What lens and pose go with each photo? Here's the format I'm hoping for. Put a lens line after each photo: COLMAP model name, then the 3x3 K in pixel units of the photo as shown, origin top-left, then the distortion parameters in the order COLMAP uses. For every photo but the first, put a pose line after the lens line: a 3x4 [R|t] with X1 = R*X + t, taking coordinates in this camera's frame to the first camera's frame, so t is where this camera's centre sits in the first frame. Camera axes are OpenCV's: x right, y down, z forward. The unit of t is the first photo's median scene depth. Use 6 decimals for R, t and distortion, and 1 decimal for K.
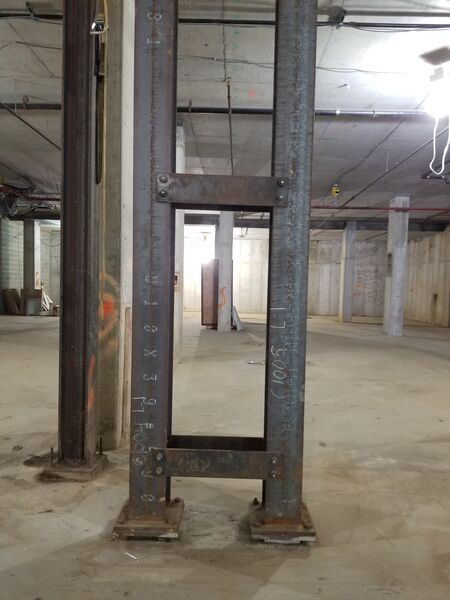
lens RADIAL K [[476.9, 0, 227.1], [0, 476.9, 301.4], [0, 0, 1]] dist [0.058004, -0.081016]
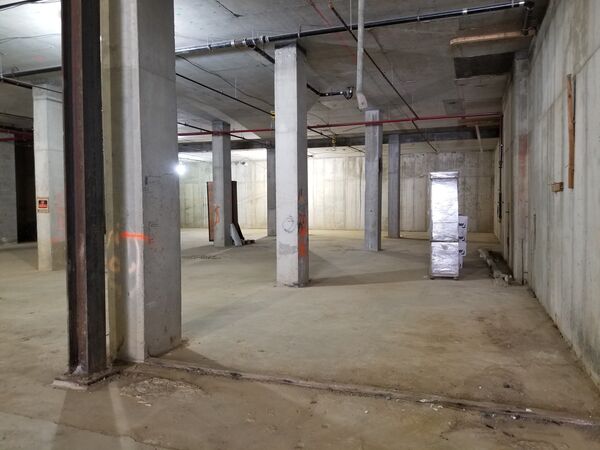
lens RADIAL K [[476.9, 0, 300.8], [0, 476.9, 224.3], [0, 0, 1]] dist [0.058004, -0.081016]
pose [[0.936317, -0.015380, -0.350819, 0.548525], [0.019579, 0.999773, 0.008425, 0.005028], [0.350609, -0.014757, 0.936406, 0.021340]]
